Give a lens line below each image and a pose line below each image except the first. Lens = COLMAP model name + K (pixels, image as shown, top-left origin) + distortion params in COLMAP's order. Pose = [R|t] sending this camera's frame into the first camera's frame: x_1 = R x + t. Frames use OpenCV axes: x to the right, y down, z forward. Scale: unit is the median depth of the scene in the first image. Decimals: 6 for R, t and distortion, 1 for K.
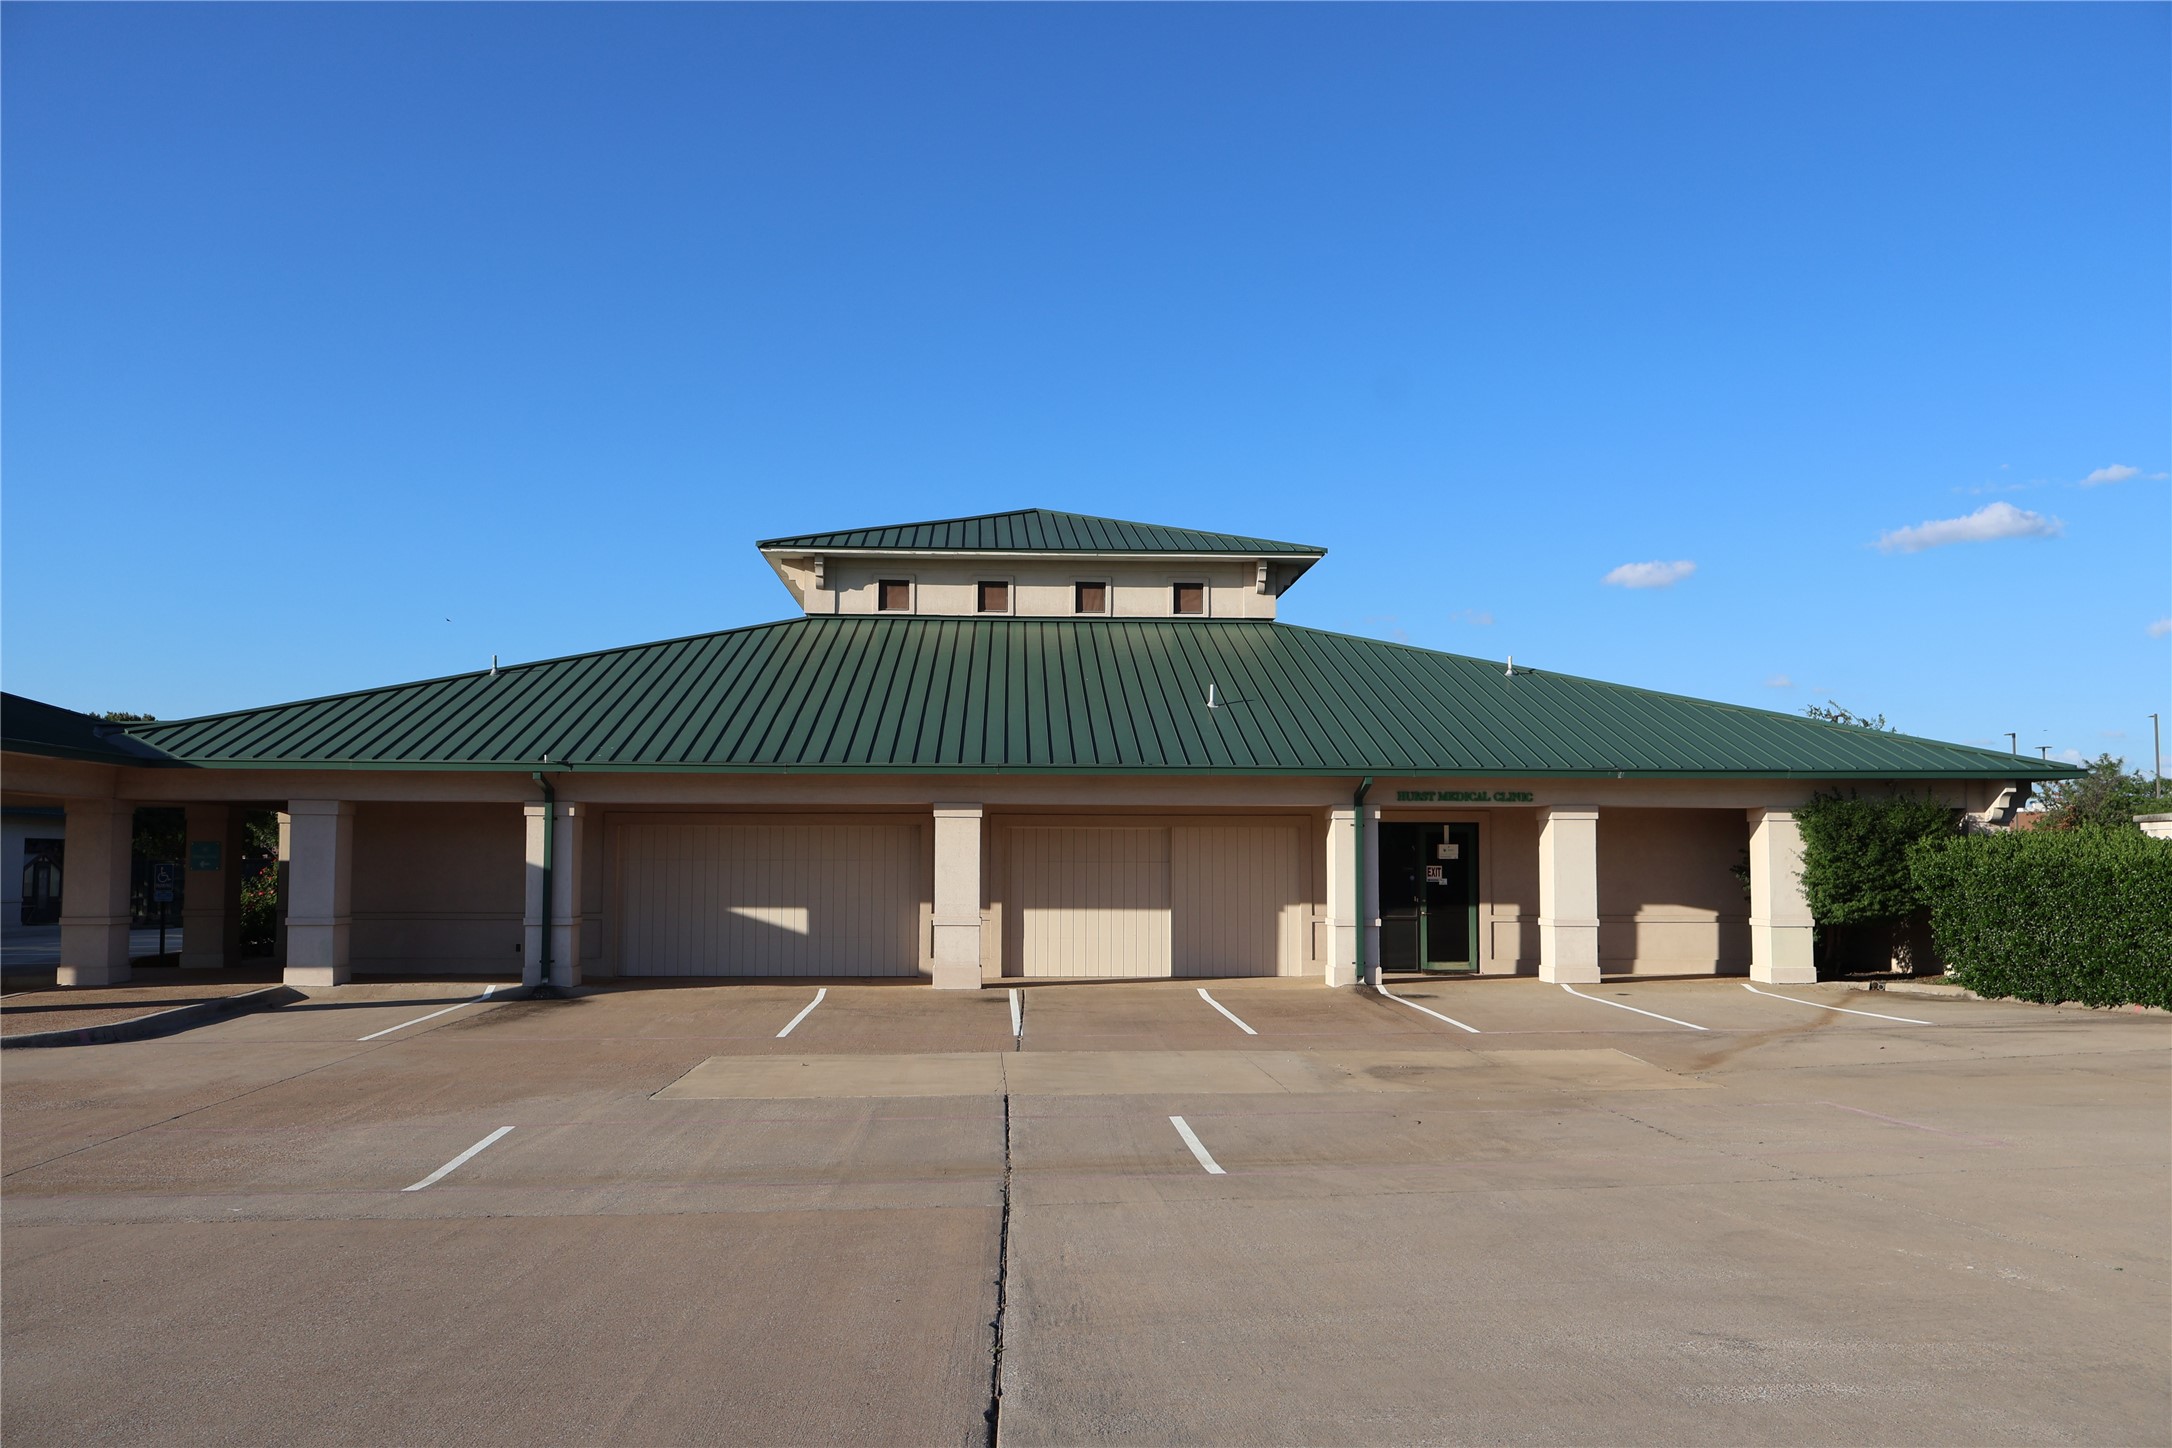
lens RADIAL K [[1773.2, 0, 1086.0], [0, 1773.2, 724.0], [0, 0, 1]] dist [-0.013133, -0.000428]
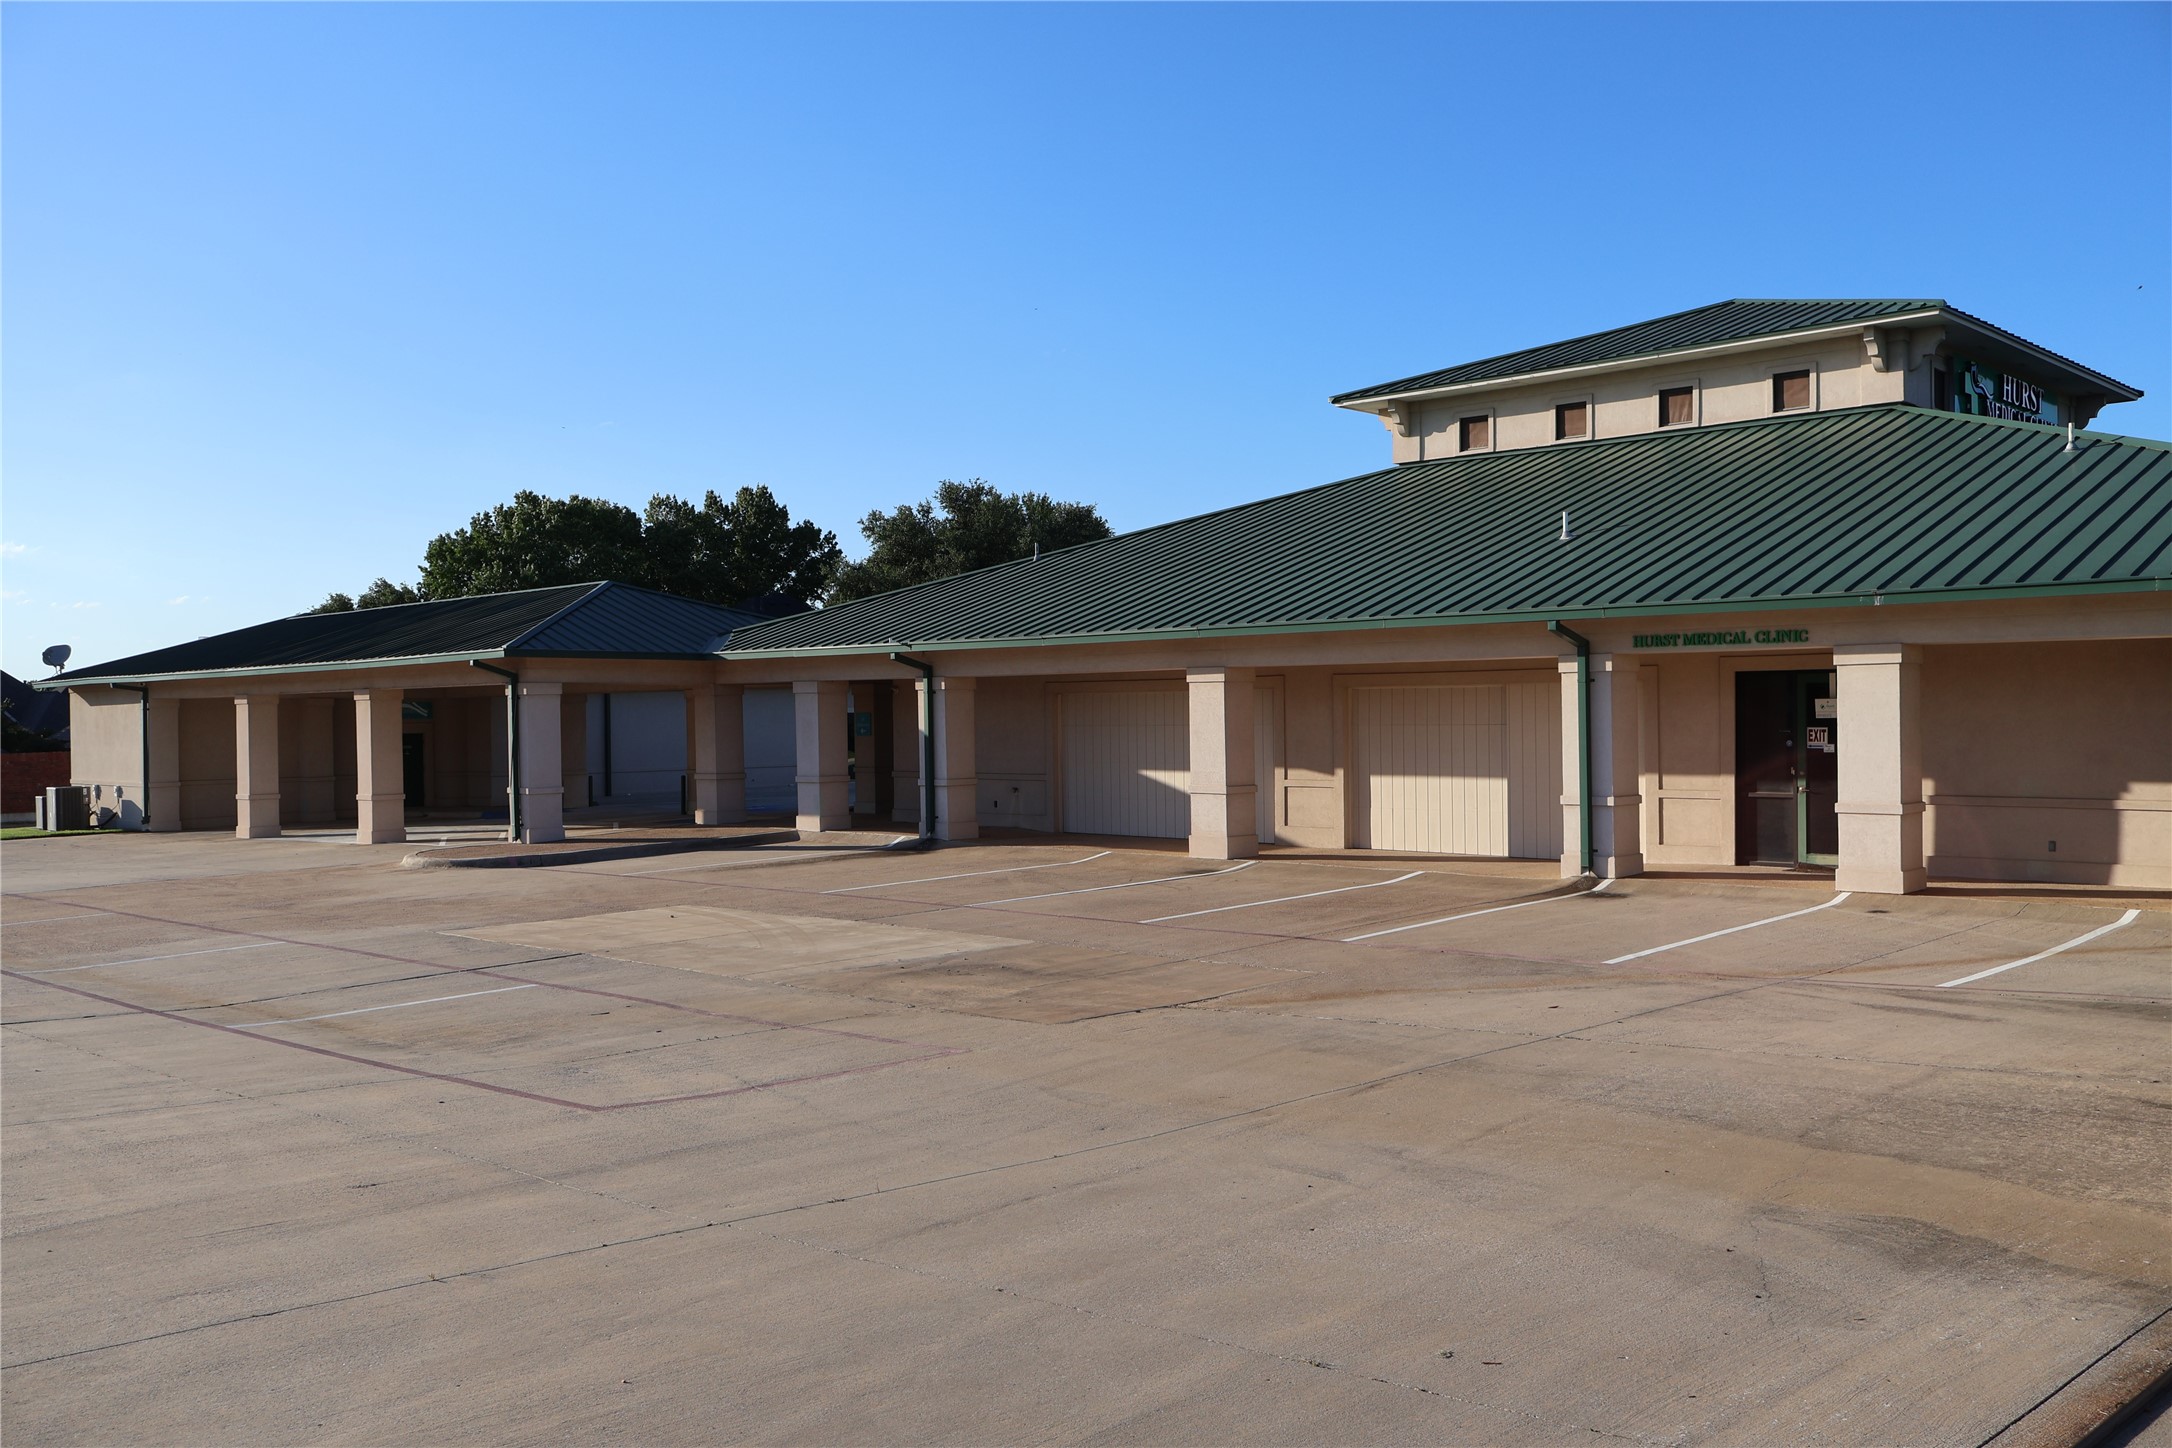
lens RADIAL K [[1798.4, 0, 1086.0], [0, 1798.4, 724.0], [0, 0, 1]] dist [-0.001571, -0.002965]
pose [[0.684523, -0.006332, -0.728964, 0.546220], [0.069242, 0.996006, 0.056369, 0.014069], [0.725696, -0.089061, 0.682227, 0.255094]]
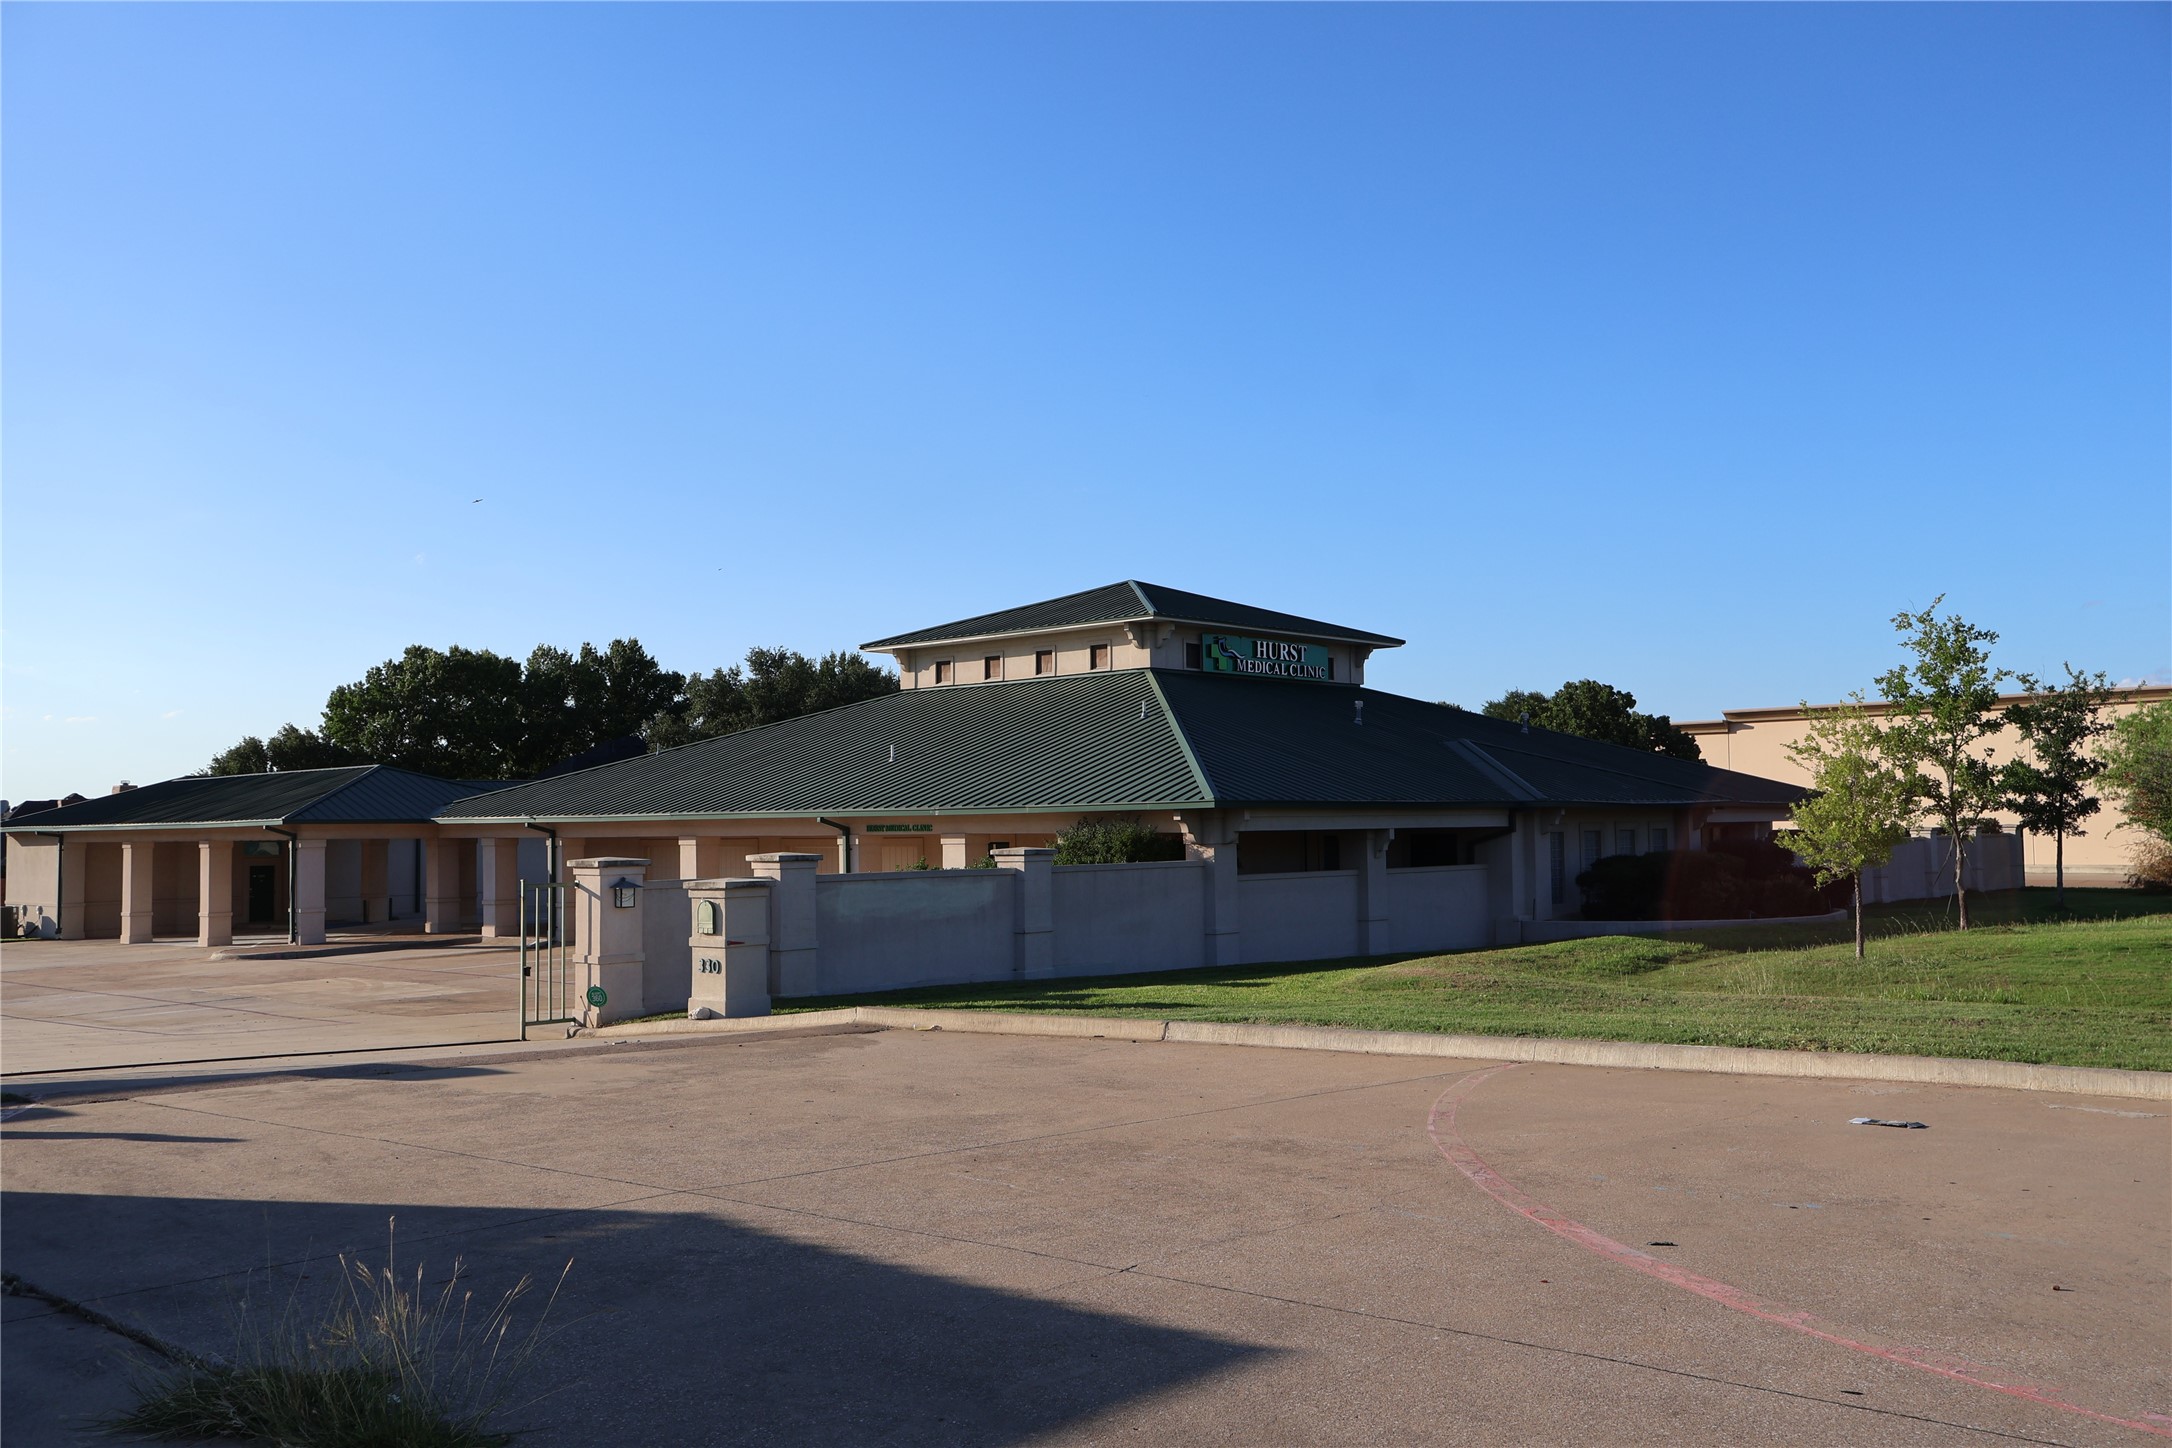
lens RADIAL K [[1798.4, 0, 1086.0], [0, 1798.4, 724.0], [0, 0, 1]] dist [-0.001571, -0.002965]
pose [[0.698193, -0.051673, -0.714042, 1.234939], [0.069520, 0.997572, -0.004214, -0.022793], [0.712526, -0.046698, 0.700090, 0.107463]]
